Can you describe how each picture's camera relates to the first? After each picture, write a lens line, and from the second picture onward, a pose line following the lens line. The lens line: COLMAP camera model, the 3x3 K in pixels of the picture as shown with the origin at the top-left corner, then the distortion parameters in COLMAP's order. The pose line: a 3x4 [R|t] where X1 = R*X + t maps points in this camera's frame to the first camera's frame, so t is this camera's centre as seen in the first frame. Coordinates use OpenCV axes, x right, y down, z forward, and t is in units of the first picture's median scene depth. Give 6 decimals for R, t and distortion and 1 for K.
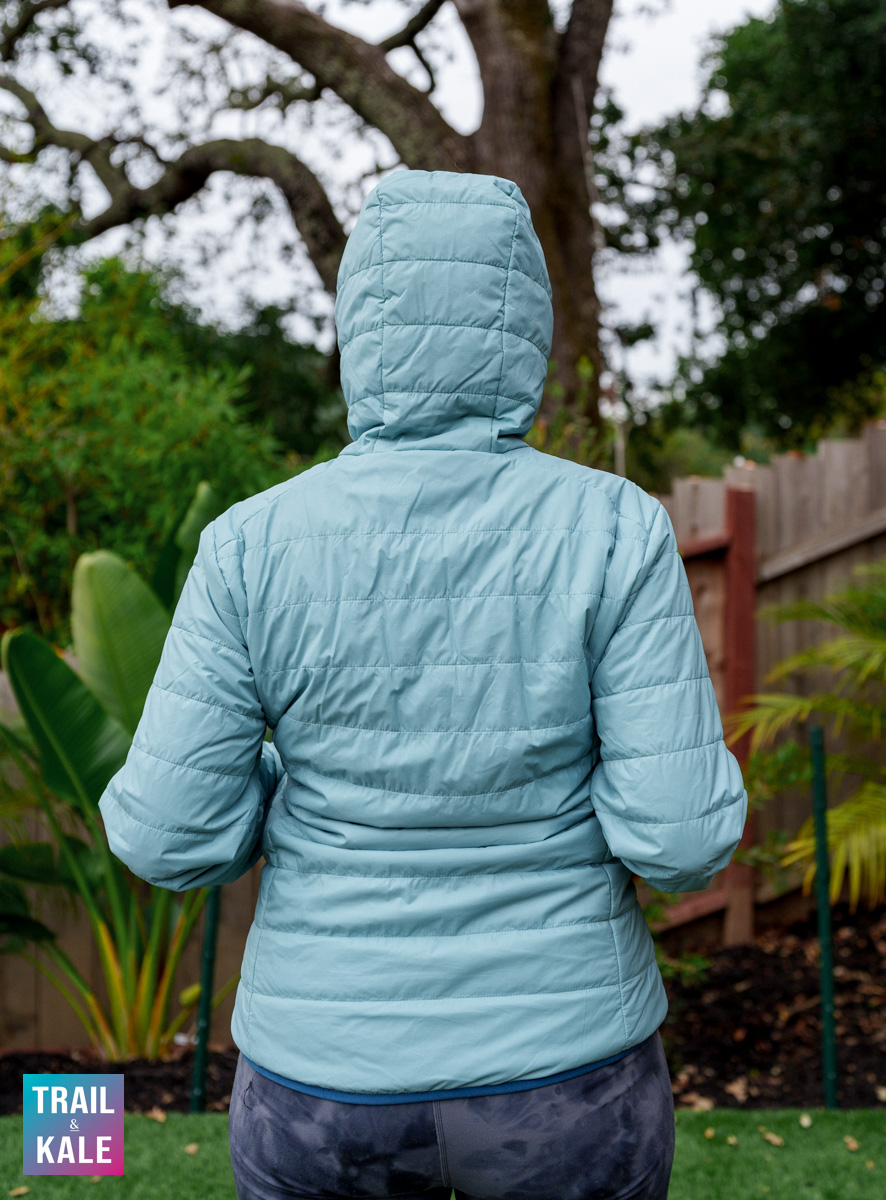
lens RADIAL K [[1311.0, 0, 454.6], [0, 1311.0, 527.3], [0, 0, 1]] dist [0.004437, 0.004150]
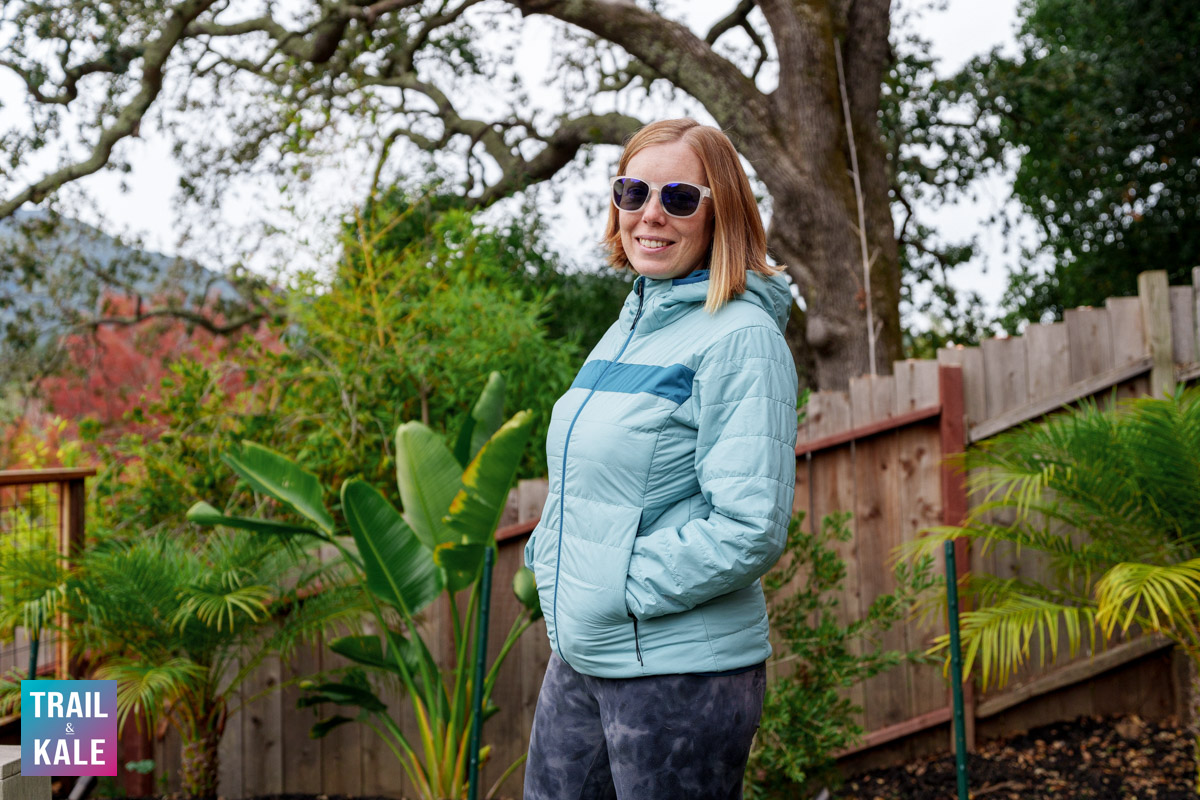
lens RADIAL K [[1167.5, 0, 600.0], [0, 1167.5, 400.0], [0, 0, 1]] dist [0.007572, -0.001262]
pose [[0.977323, -0.034867, -0.208861, 0.051020], [0.025706, 0.998591, -0.046418, 0.016836], [0.210186, 0.039996, 0.976843, -0.041941]]
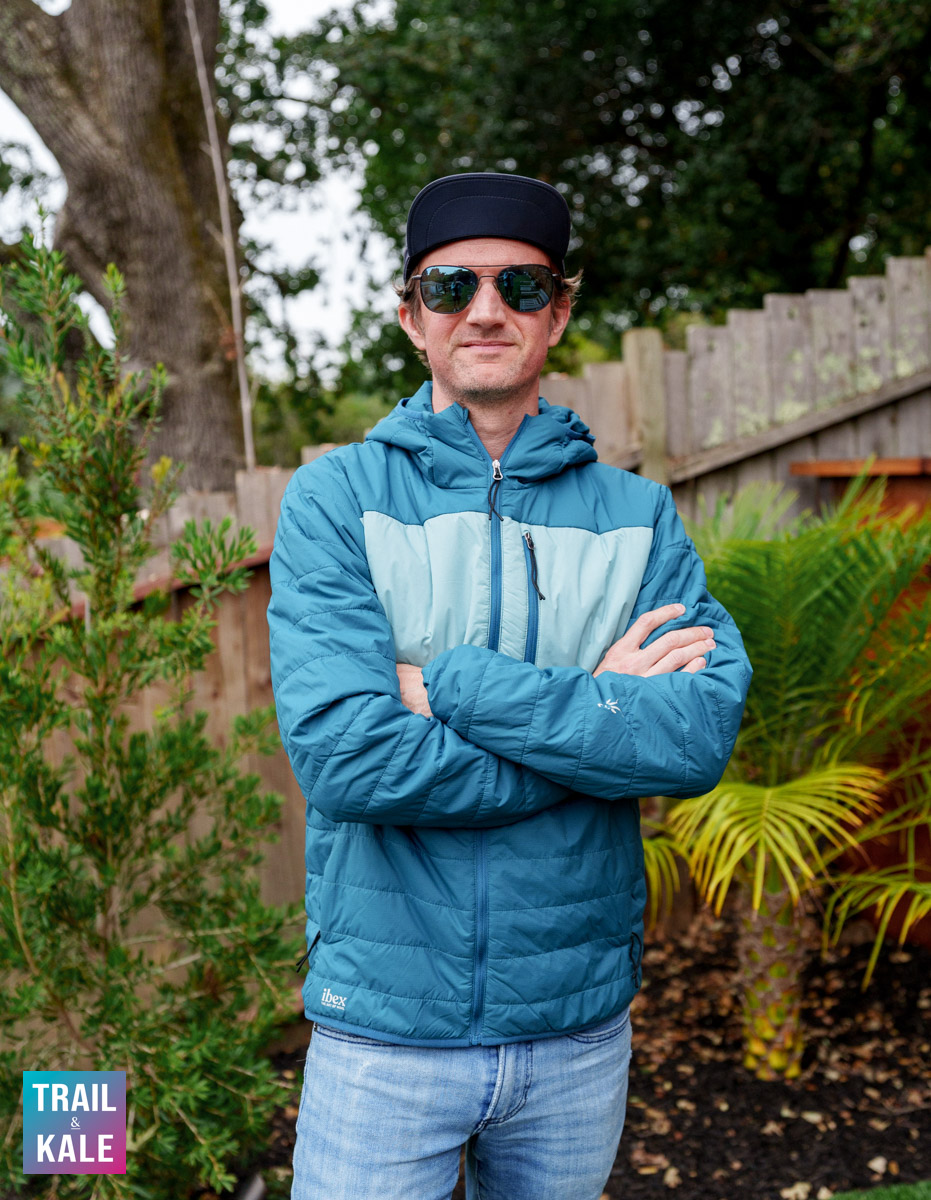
lens RADIAL K [[1439.9, 0, 482.5], [0, 1439.9, 612.8], [0, 0, 1]] dist [0.013099, -0.013766]
pose [[0.970224, -0.046963, 0.237613, 0.025018], [0.029551, 0.996645, 0.076318, 0.000006], [-0.240400, -0.067024, 0.968357, 0.051176]]
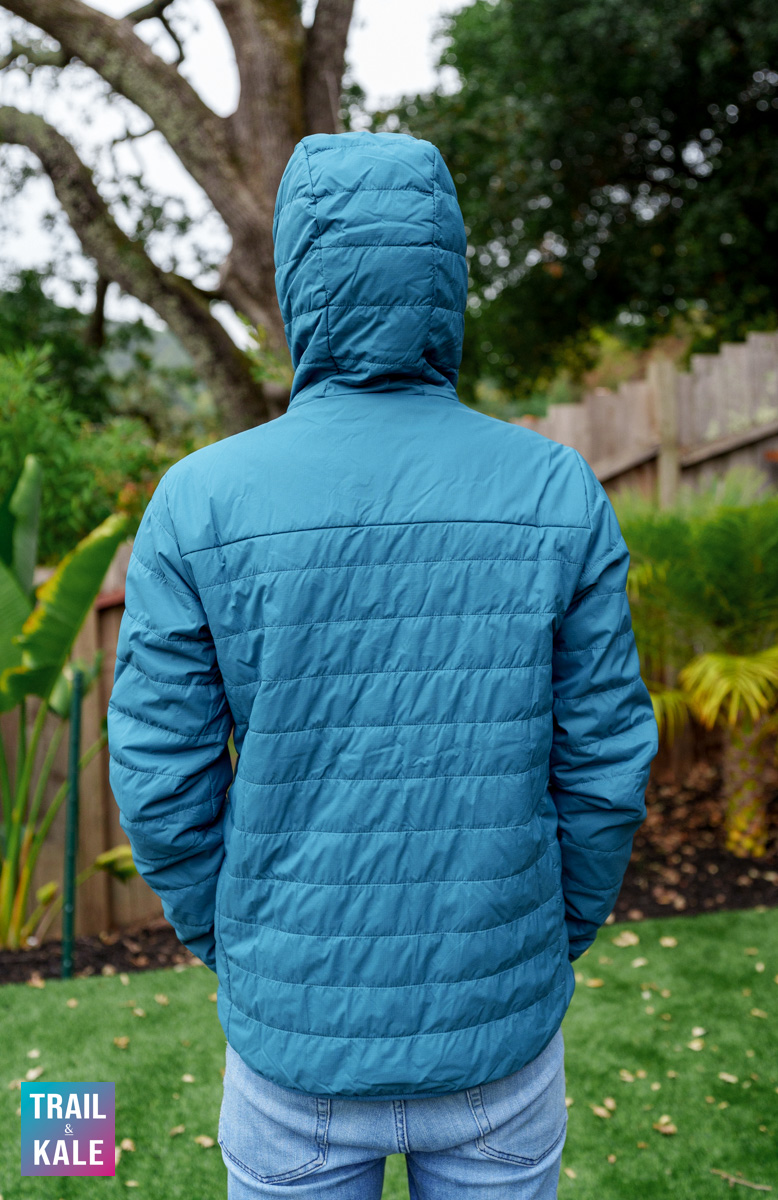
lens RADIAL K [[1254.9, 0, 435.5], [0, 1254.9, 556.2], [0, 0, 1]] dist [-0.002394, 0.010299]
pose [[0.982786, -0.036855, 0.181033, -0.014550], [0.024852, 0.997367, 0.068131, -0.004098], [-0.183067, -0.062459, 0.981114, -0.044799]]
